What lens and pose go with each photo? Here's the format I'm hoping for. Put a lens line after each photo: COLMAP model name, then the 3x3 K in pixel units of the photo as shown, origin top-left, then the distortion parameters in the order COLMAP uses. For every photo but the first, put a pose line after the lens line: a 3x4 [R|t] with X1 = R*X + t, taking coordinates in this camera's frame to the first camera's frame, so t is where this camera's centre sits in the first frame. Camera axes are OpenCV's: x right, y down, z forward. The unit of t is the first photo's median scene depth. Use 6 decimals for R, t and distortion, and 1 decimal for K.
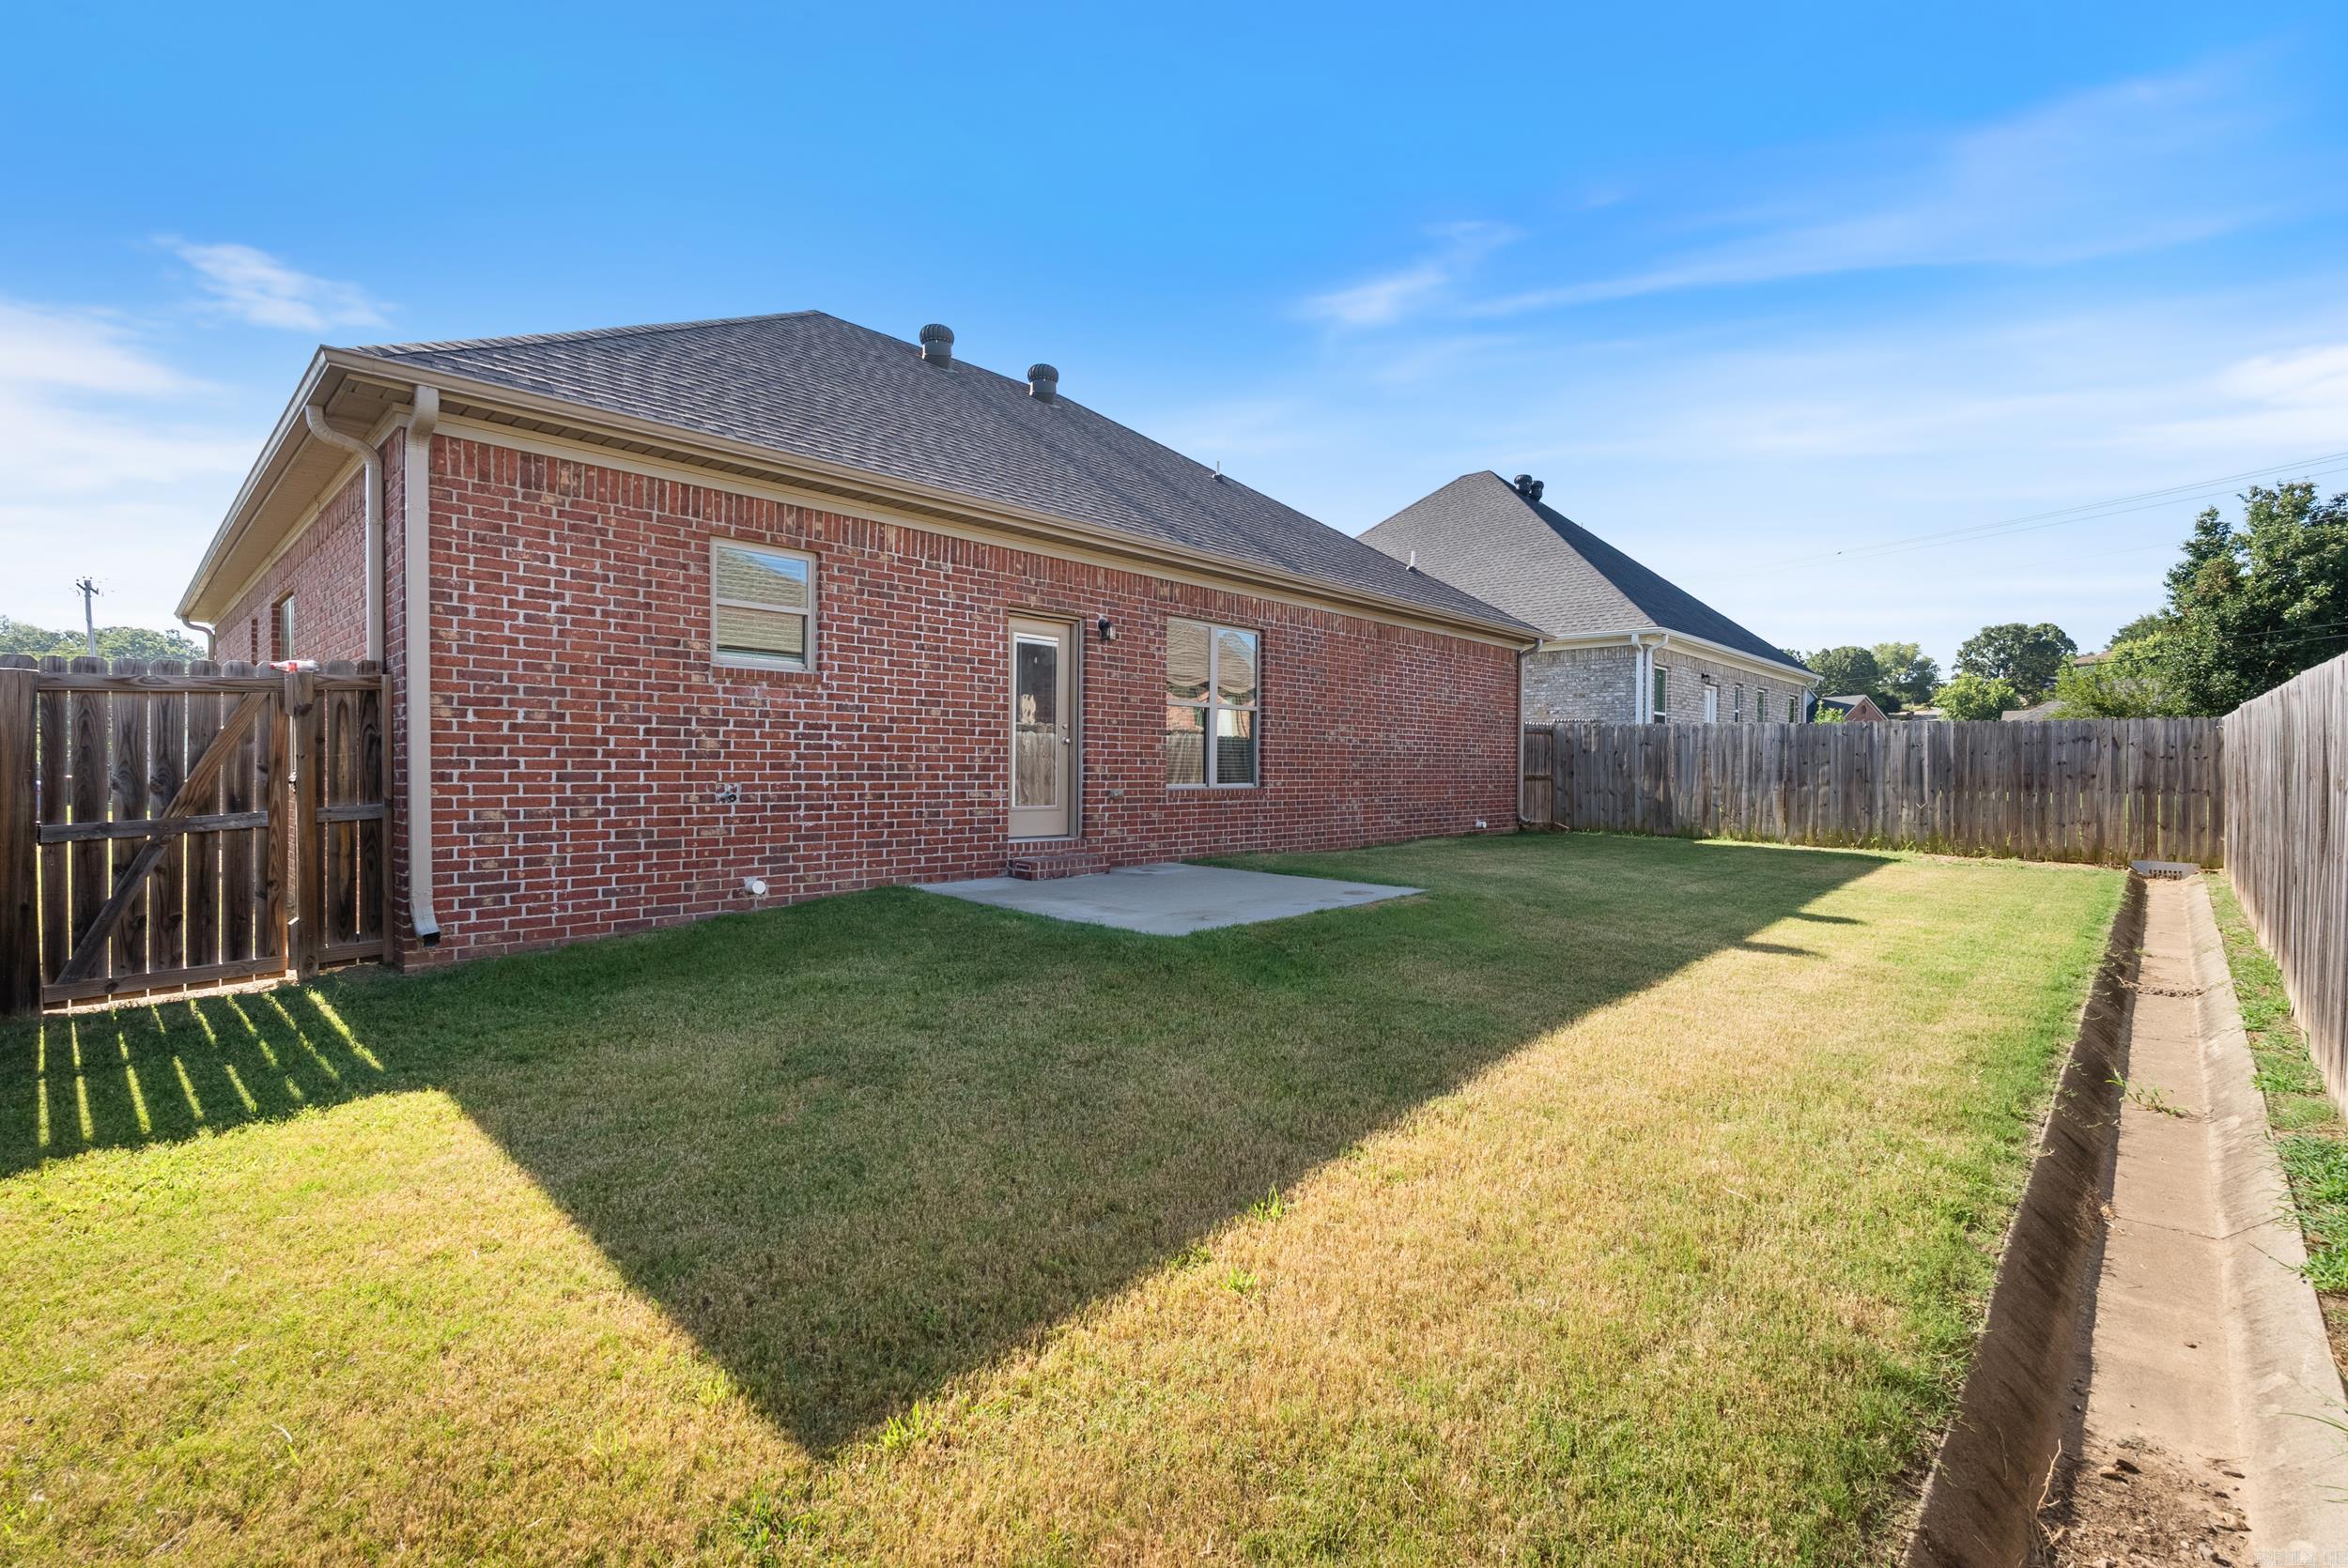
lens RADIAL K [[1044.5, 0, 1174.5], [0, 1044.5, 763.0], [0, 0, 1]] dist [-0.001950, -0.000072]
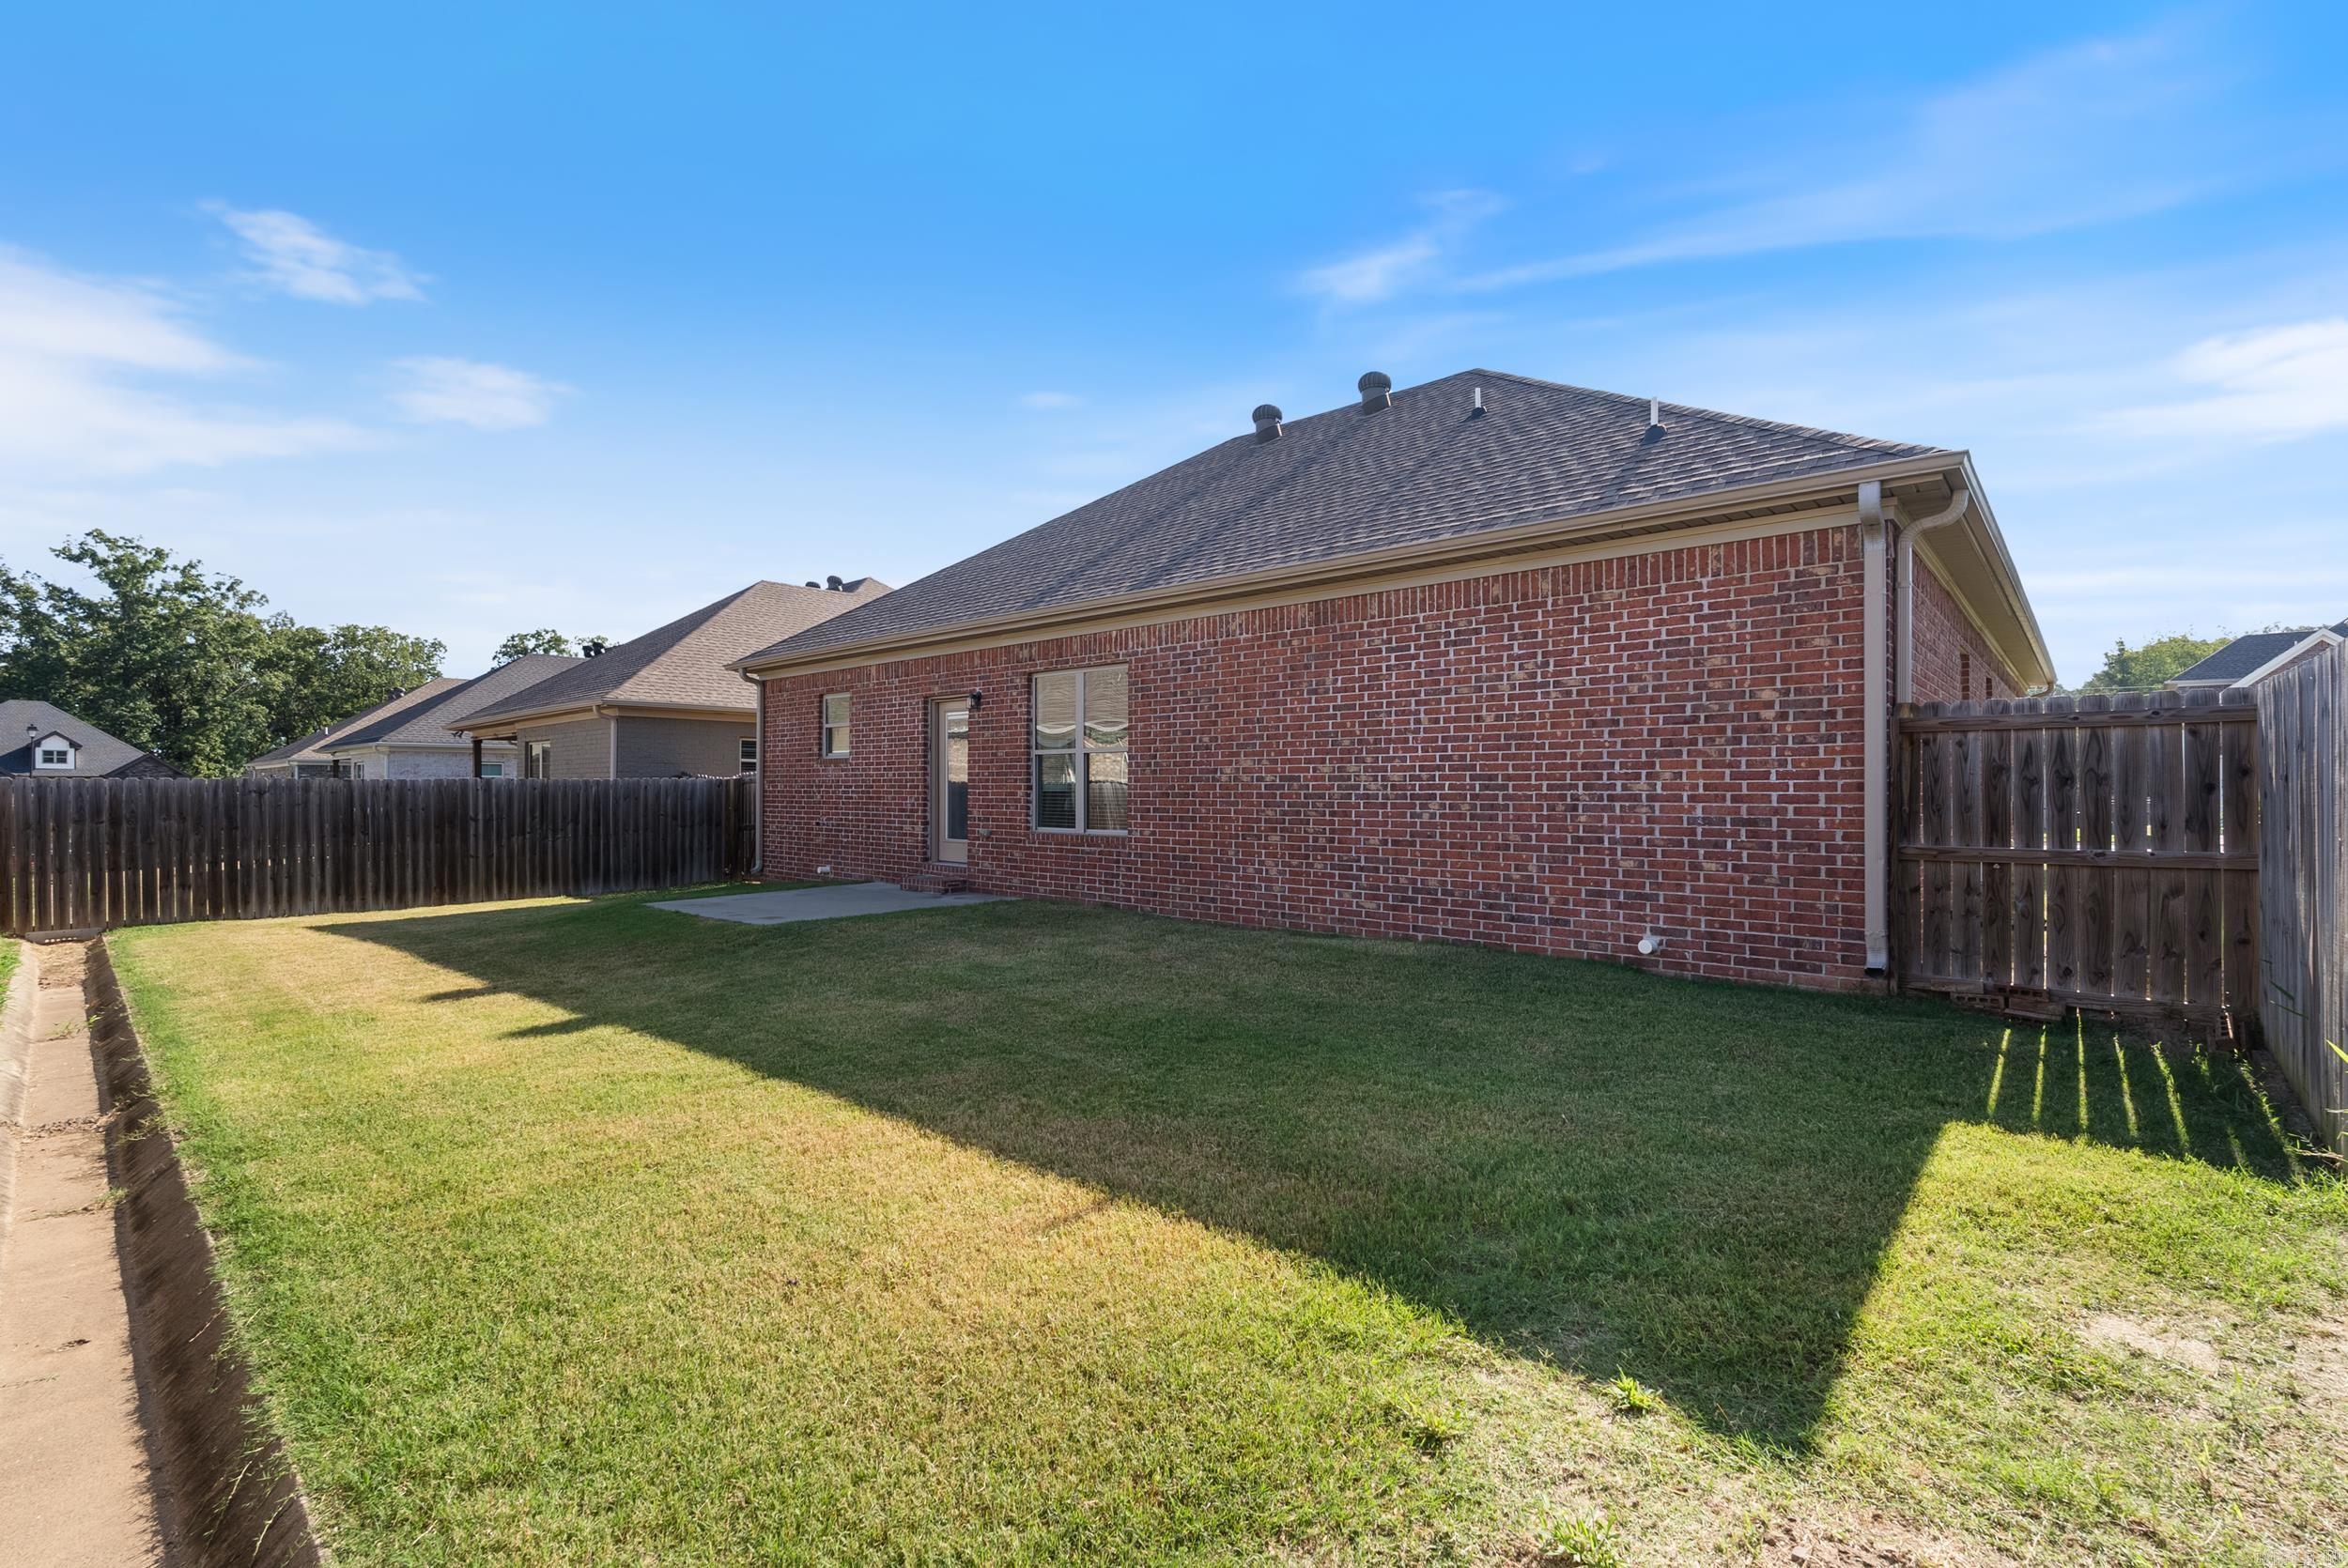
lens RADIAL K [[1022.6, 0, 1187.7], [0, 1022.6, 781.0], [0, 0, 1]] dist [-0.003065, -0.000369]
pose [[0.031732, -0.014096, -0.999397, 0.888931], [0.005507, 0.999888, -0.013928, -0.010446], [0.999481, -0.005061, 0.031806, 0.936095]]
